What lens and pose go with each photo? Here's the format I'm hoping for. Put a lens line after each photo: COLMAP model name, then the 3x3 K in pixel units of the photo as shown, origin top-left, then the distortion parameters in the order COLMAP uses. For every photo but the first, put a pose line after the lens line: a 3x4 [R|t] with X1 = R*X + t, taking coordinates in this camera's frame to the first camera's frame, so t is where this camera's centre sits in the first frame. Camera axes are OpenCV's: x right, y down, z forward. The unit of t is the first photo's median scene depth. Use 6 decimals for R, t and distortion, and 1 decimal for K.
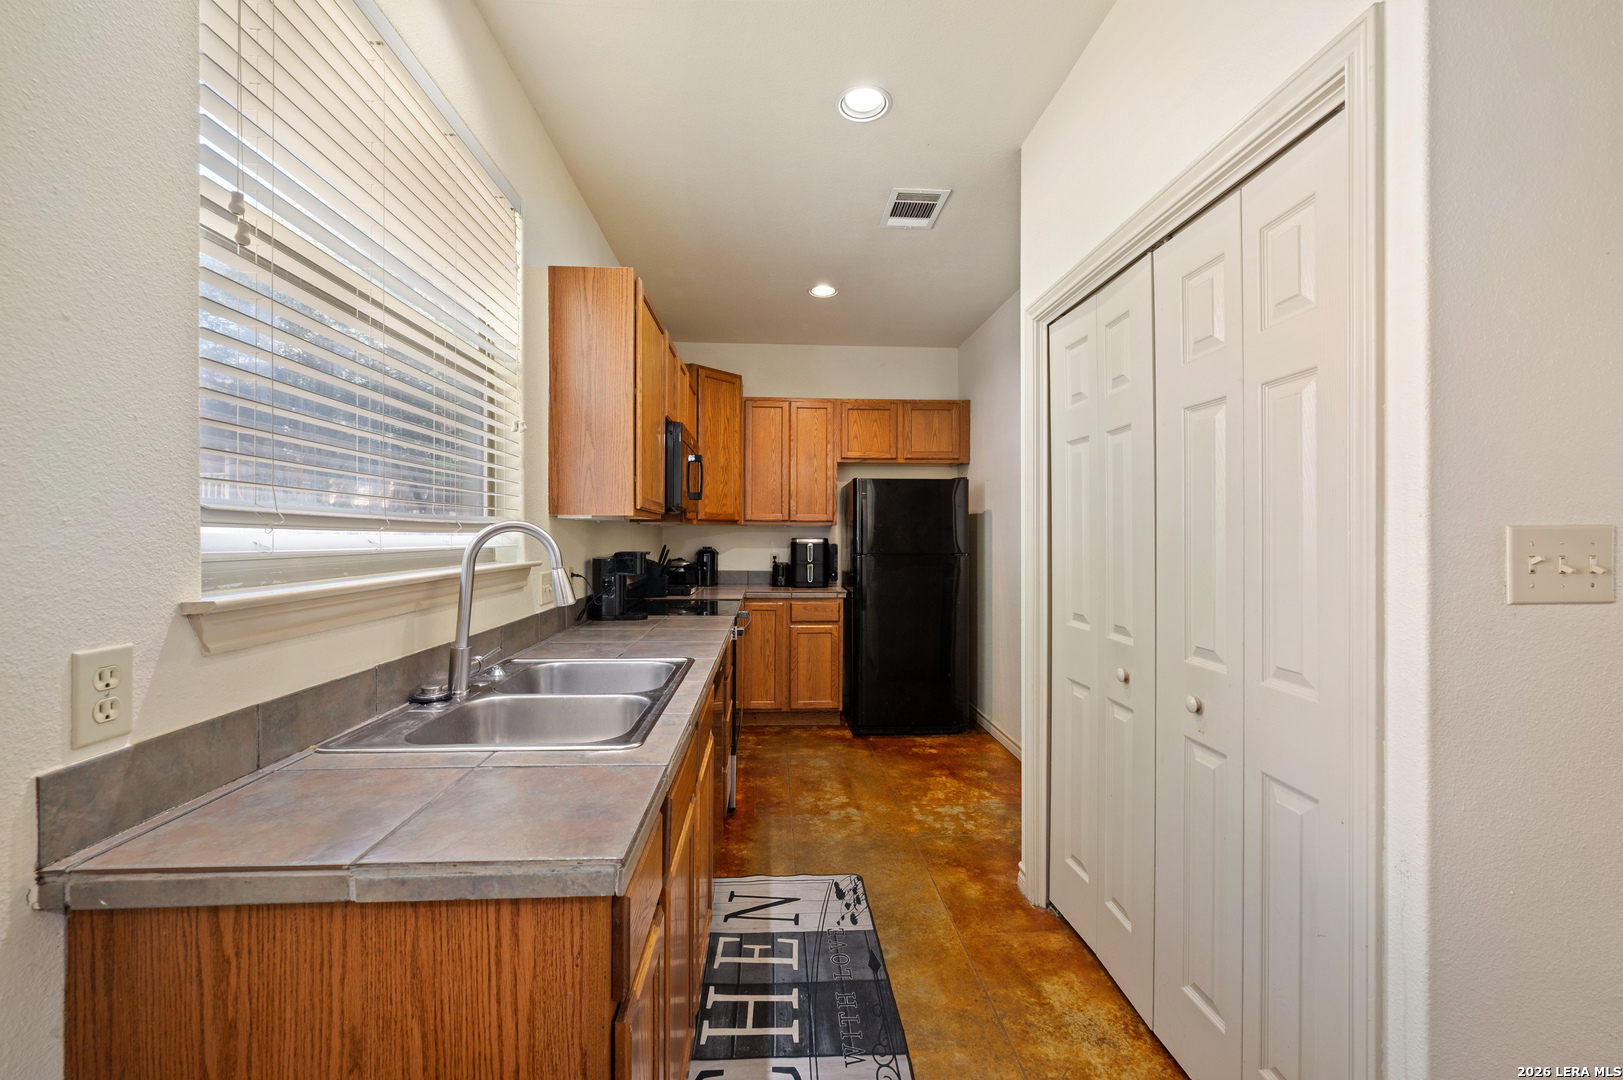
lens RADIAL K [[644.0, 0, 806.0], [0, 644.0, 531.9], [0, 0, 1]] dist [-0.000600, 0.000263]
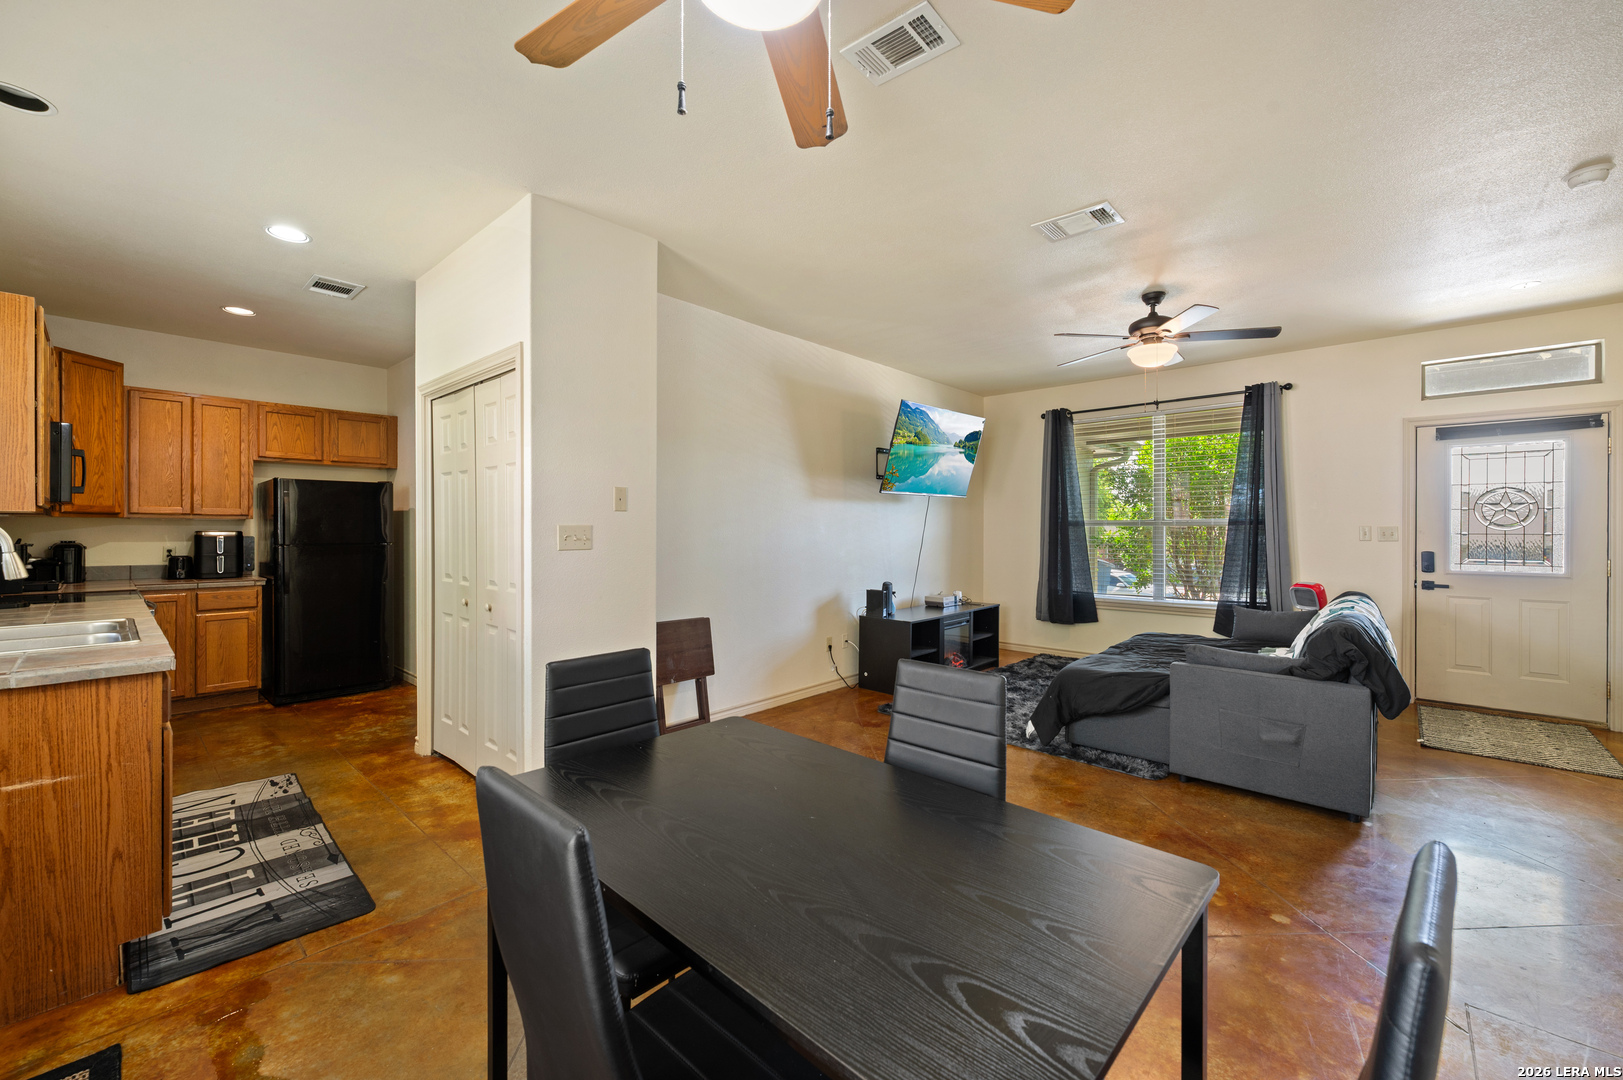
lens RADIAL K [[644.0, 0, 806.0], [0, 644.0, 531.9], [0, 0, 1]] dist [-0.000600, 0.000263]
pose [[0.714224, -0.004093, 0.699905, -0.065775], [-0.003547, 0.999949, 0.009466, -0.003470], [-0.699908, -0.009243, 0.714173, -0.598404]]
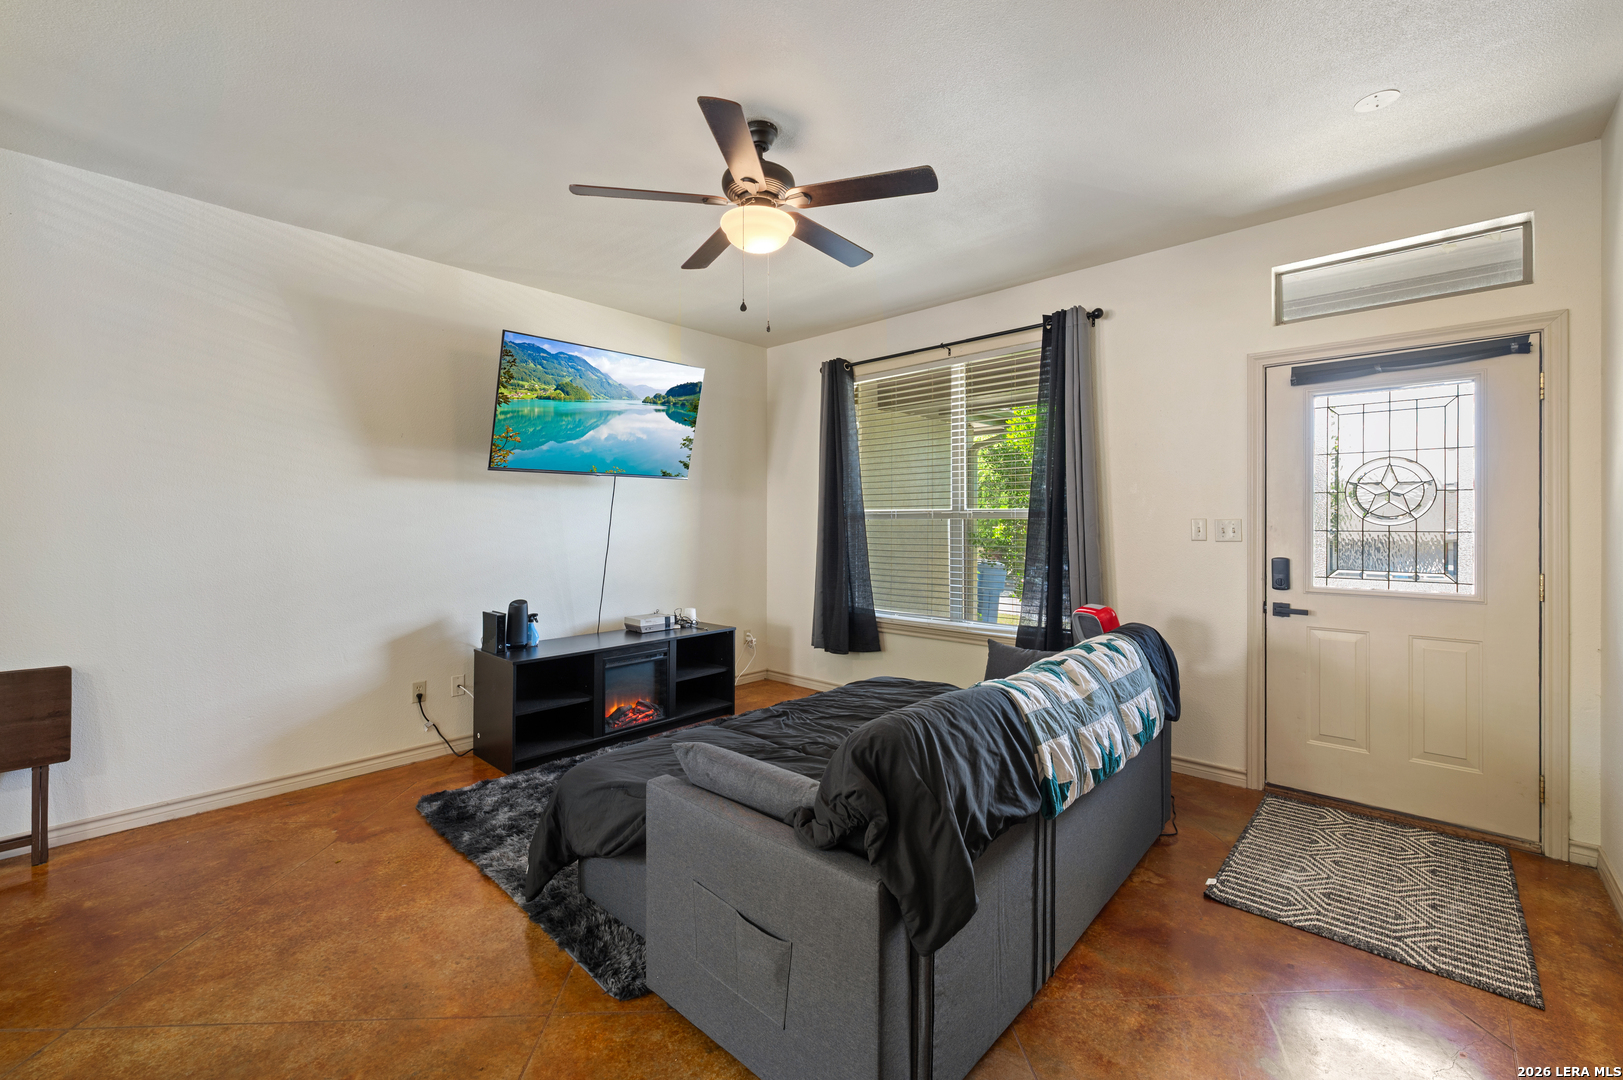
lens RADIAL K [[666.8, 0, 811.9], [0, 666.8, 526.6], [0, 0, 1]] dist [0.001206, 0.000242]
pose [[0.715893, -0.001822, 0.698207, 0.795183], [-0.004364, 0.999965, 0.007083, -0.000047], [-0.698196, -0.008117, 0.715861, -0.766939]]
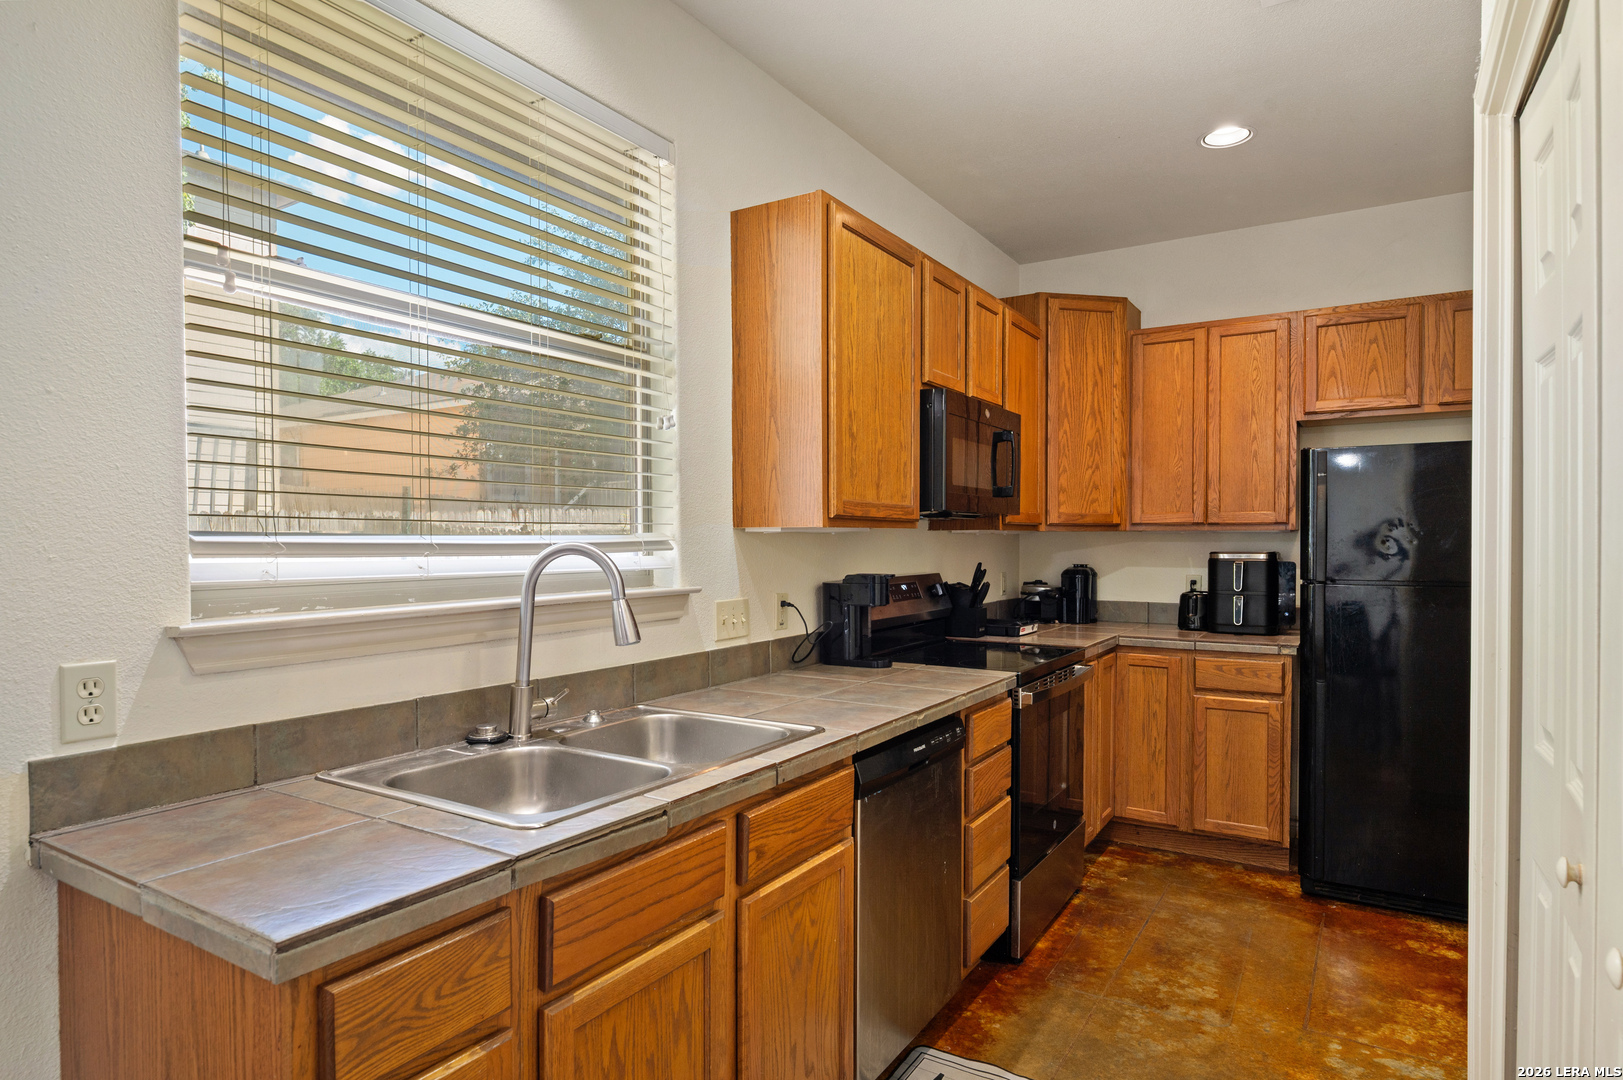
lens RADIAL K [[920.5, 0, 801.7], [0, 920.5, 553.2], [0, 0, 1]] dist [0.000746, 0.000802]
pose [[0.815713, 0.003869, -0.578444, 0.243665], [0.007759, 0.999814, 0.017630, -0.010734], [0.578405, -0.018869, 0.815531, 0.092688]]
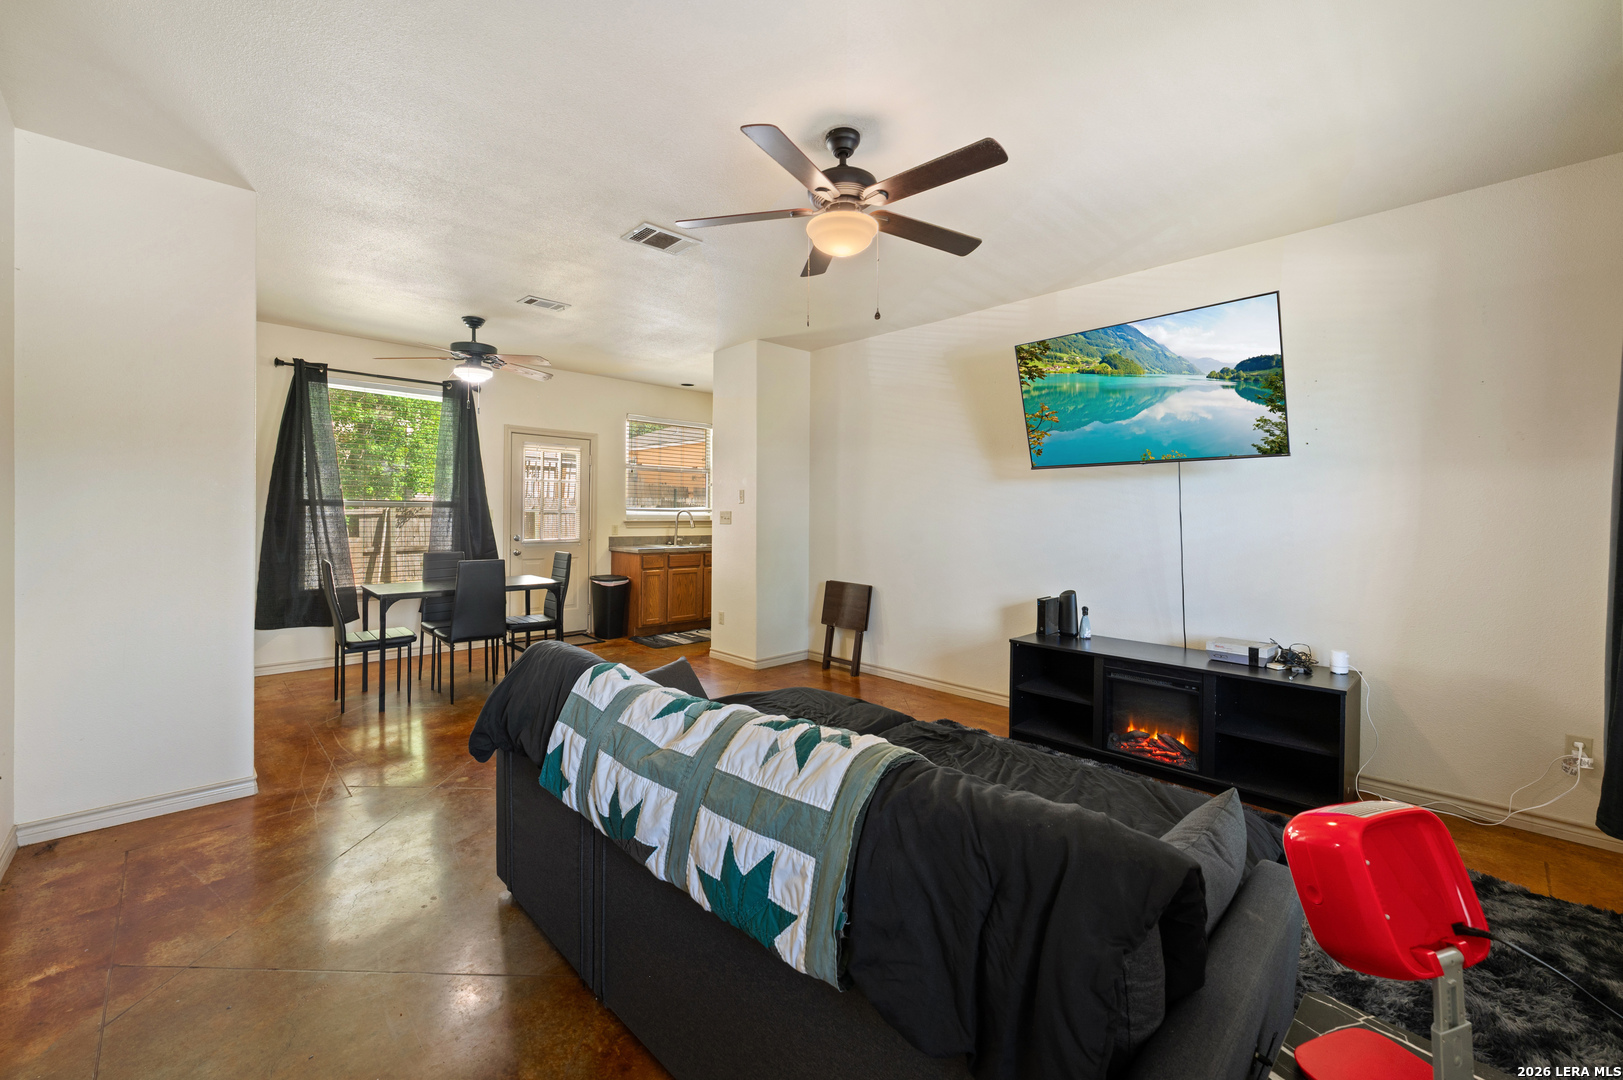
lens RADIAL K [[644.0, 0, 806.0], [0, 644.0, 531.9], [0, 0, 1]] dist [-0.000600, 0.000263]
pose [[0.655121, 0.026729, -0.755051, 1.845926], [-0.005124, 0.999508, 0.030937, -0.002926], [0.755506, -0.016399, 0.654936, -0.710102]]
